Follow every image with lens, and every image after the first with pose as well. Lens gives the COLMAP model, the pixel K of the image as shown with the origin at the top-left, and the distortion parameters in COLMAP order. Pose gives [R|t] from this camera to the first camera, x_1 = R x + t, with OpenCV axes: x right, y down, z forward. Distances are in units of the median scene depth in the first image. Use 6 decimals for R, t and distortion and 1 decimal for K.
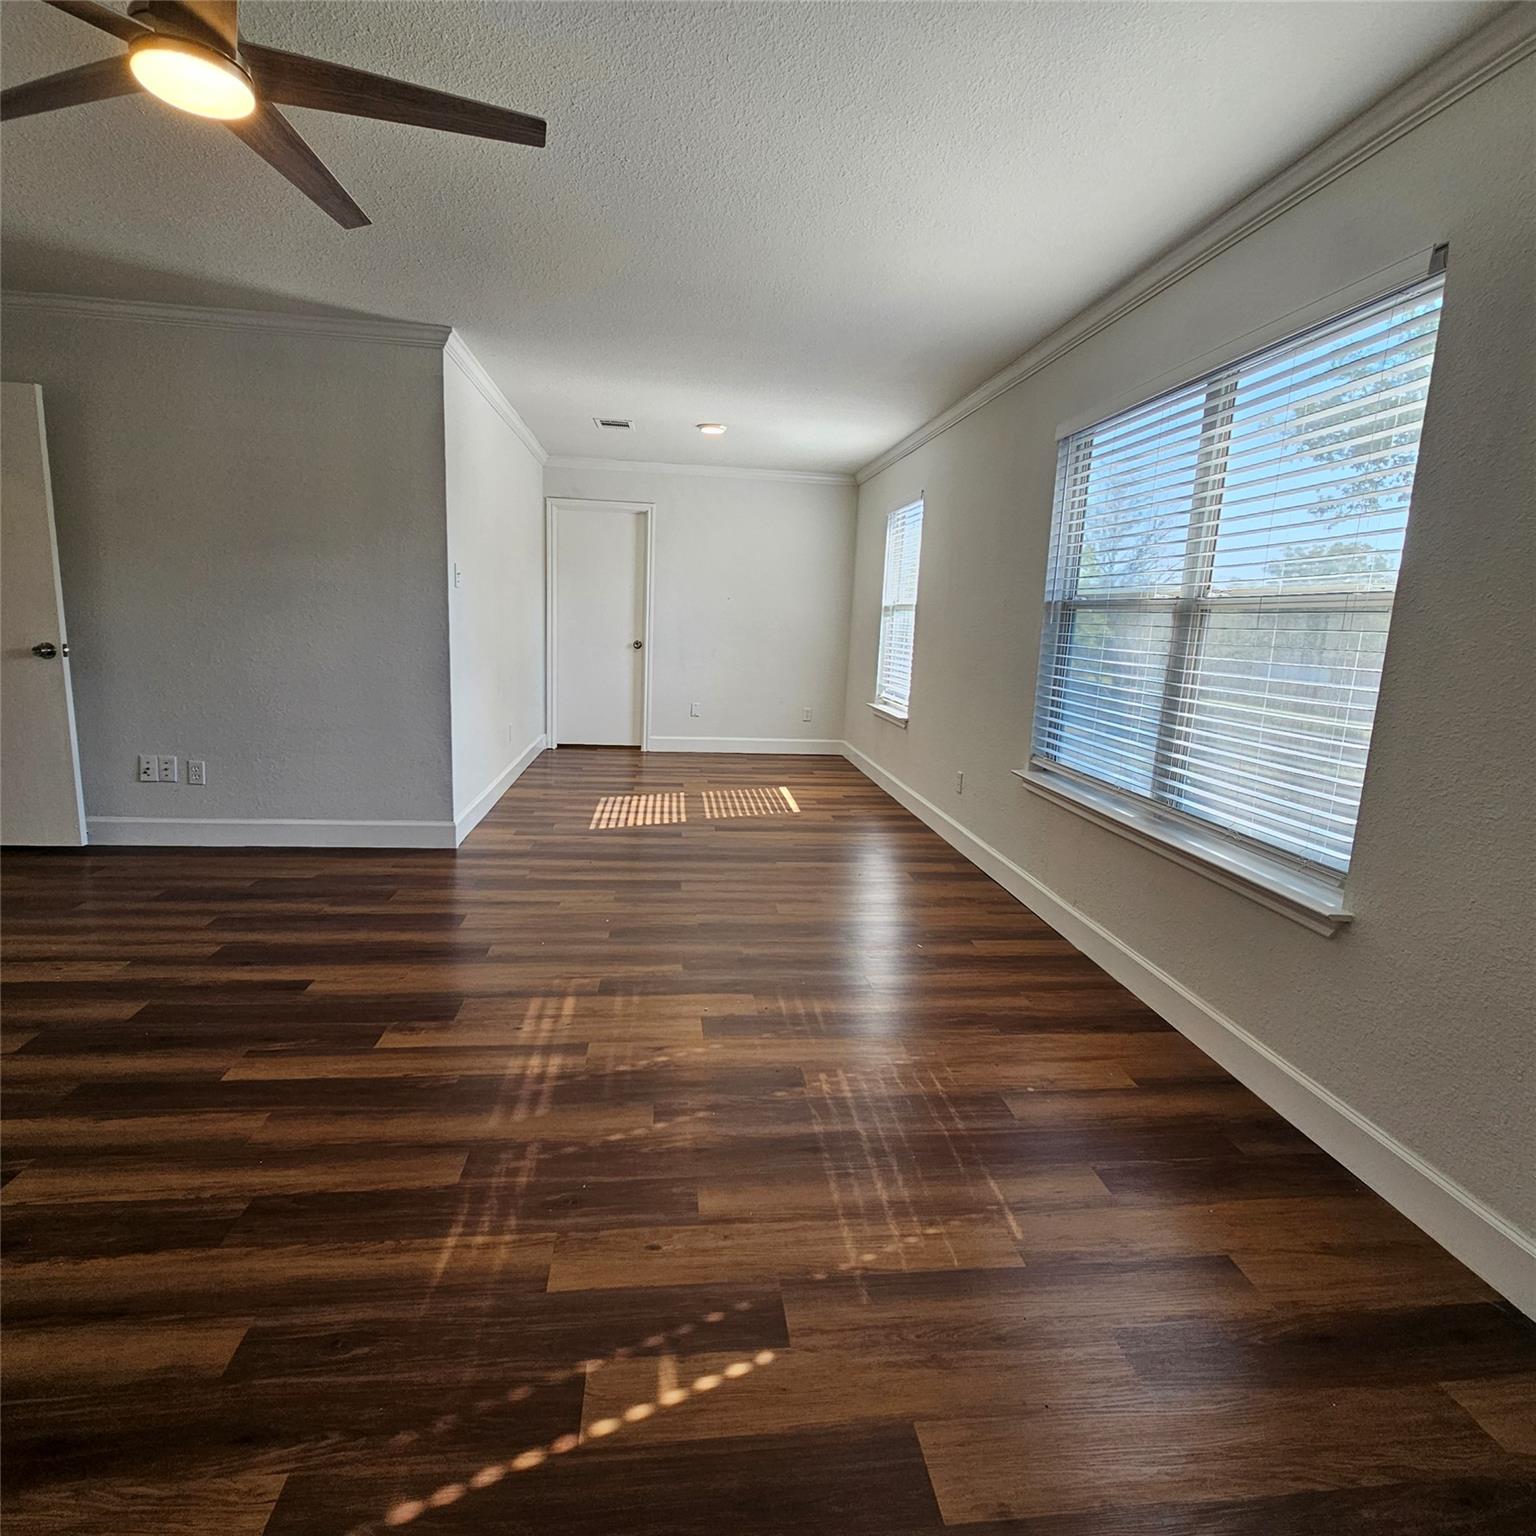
lens RADIAL K [[838.2, 0, 770.2], [0, 838.2, 761.6], [0, 0, 1]] dist [0.002474, -0.000022]
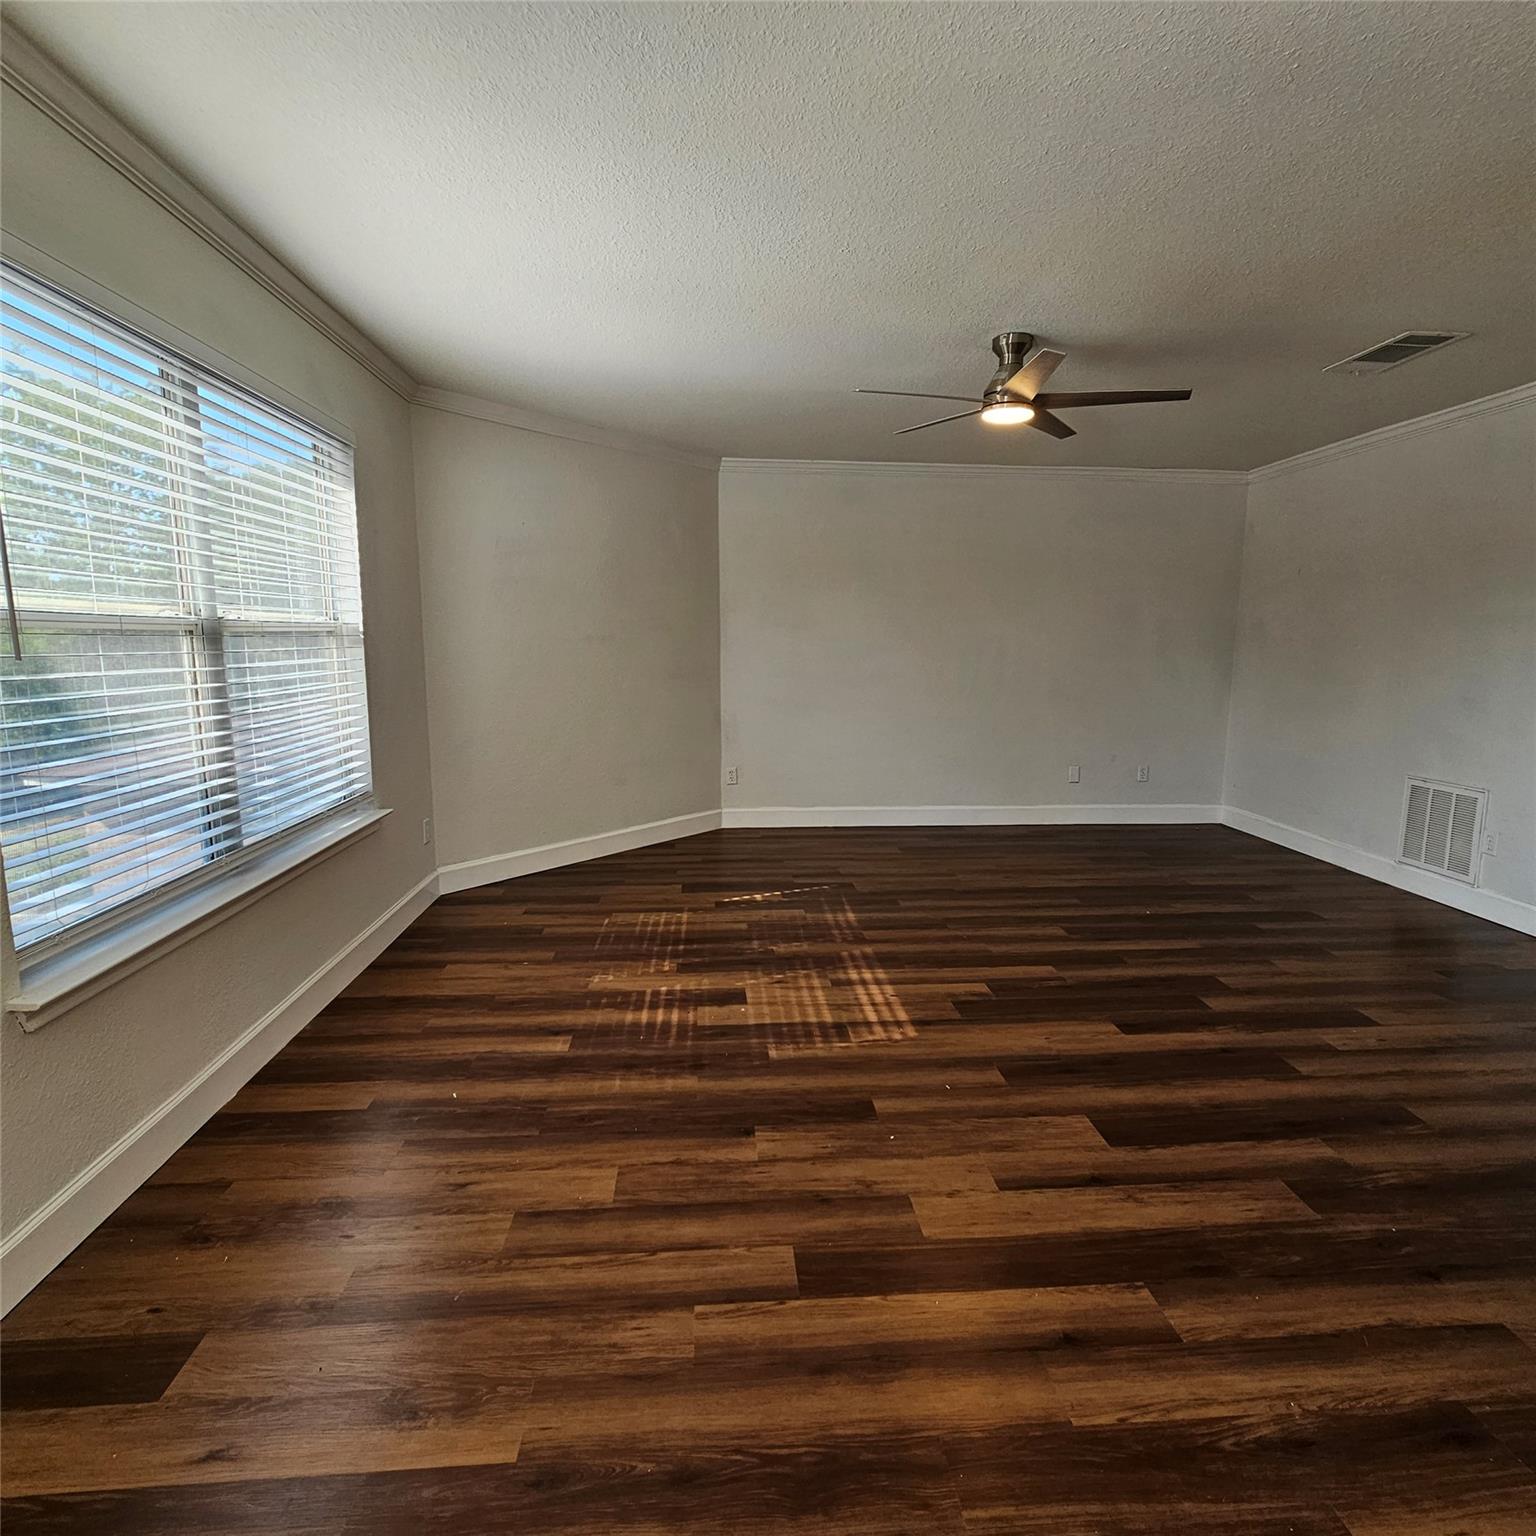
lens RADIAL K [[838.2, 0, 780.5], [0, 838.2, 757.8], [0, 0, 1]] dist [0.002474, -0.000022]
pose [[-0.997909, -0.056105, 0.032101, -0.127321], [-0.043344, 0.949224, 0.311601, -0.337530], [-0.047953, 0.309558, -0.949670, 1.763398]]
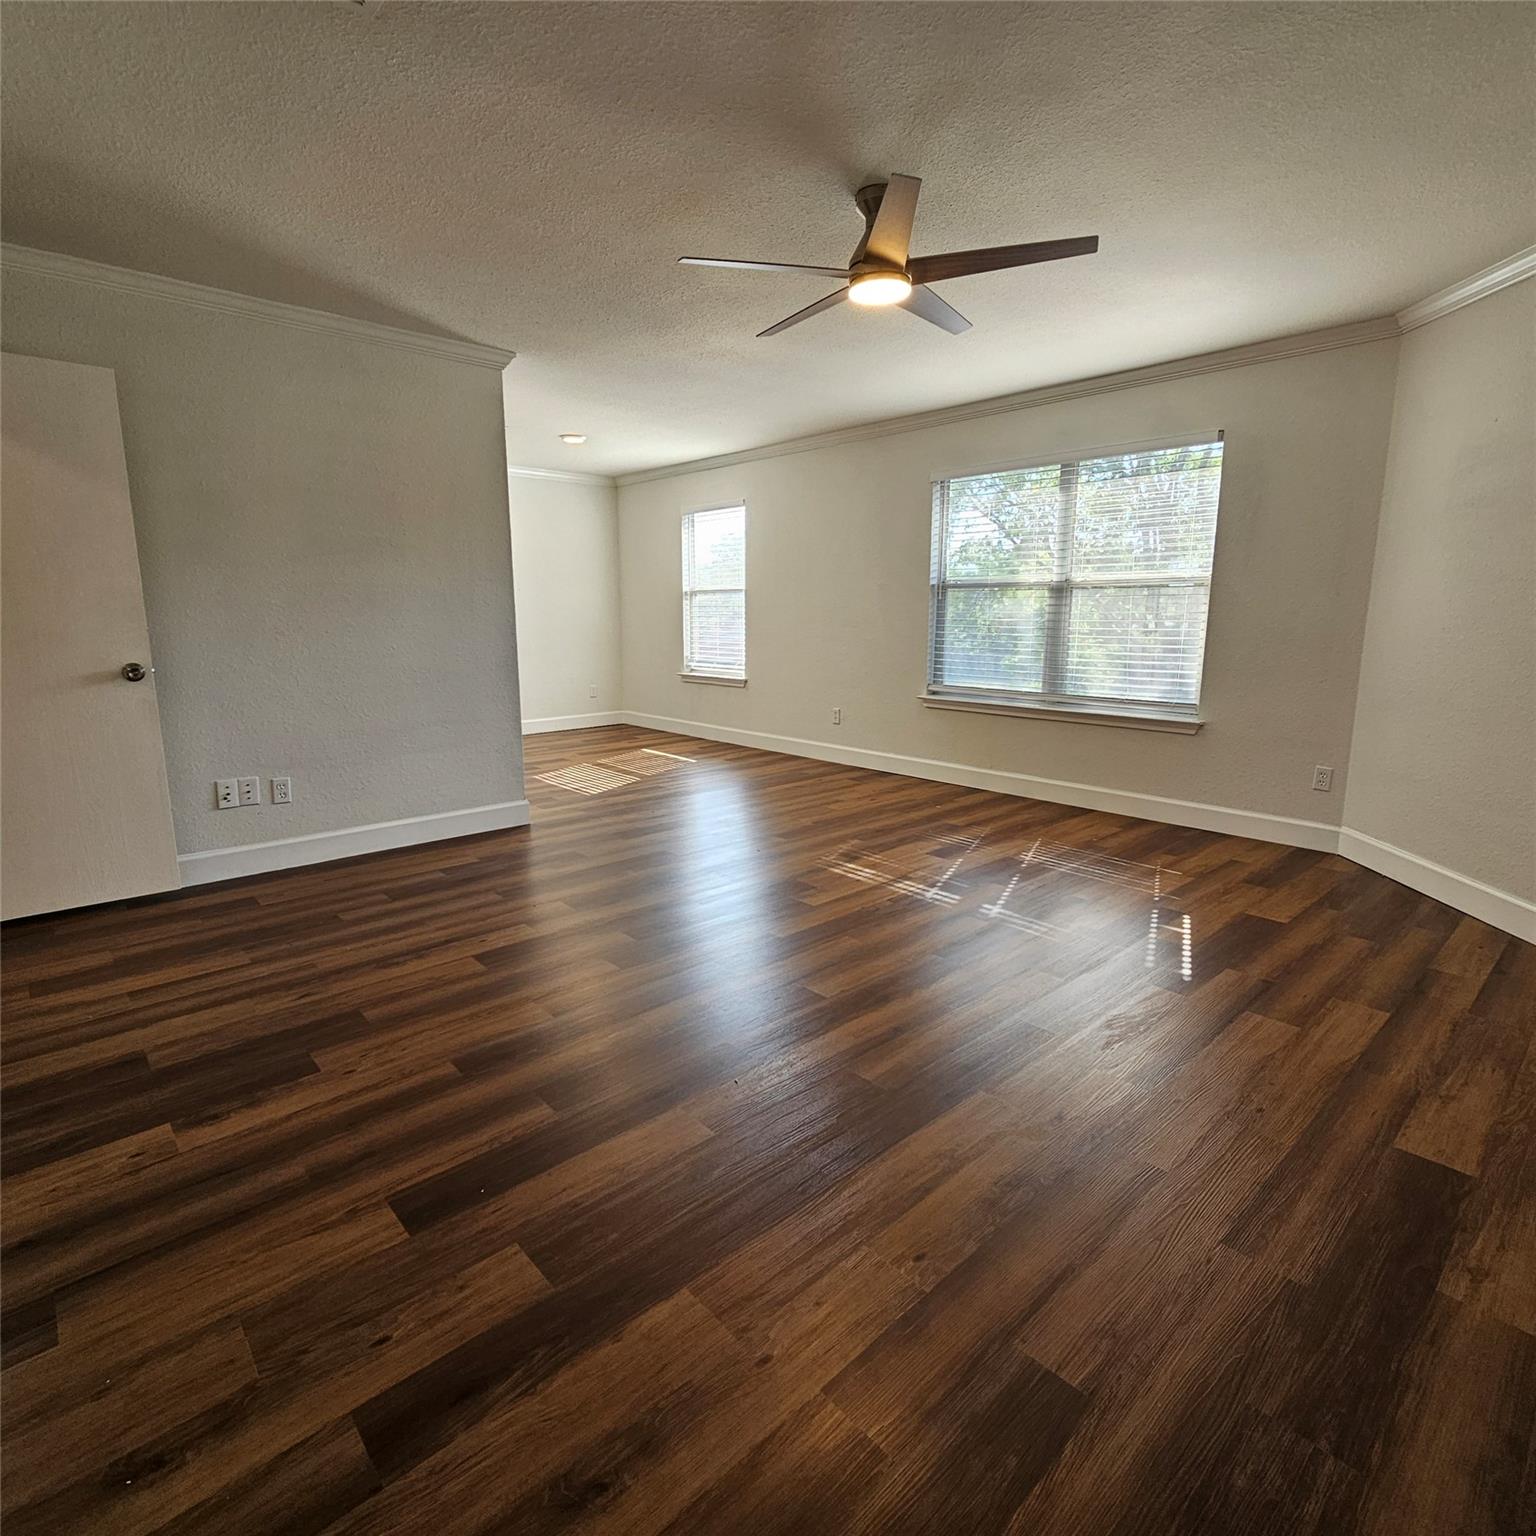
lens RADIAL K [[838.2, 0, 756.9], [0, 838.2, 769.7], [0, 0, 1]] dist [0.002474, -0.000022]
pose [[0.814973, -0.151854, 0.559248, -1.068921], [0.133967, 0.988284, 0.073124, -0.010400], [-0.563801, 0.015327, 0.825769, -0.122673]]
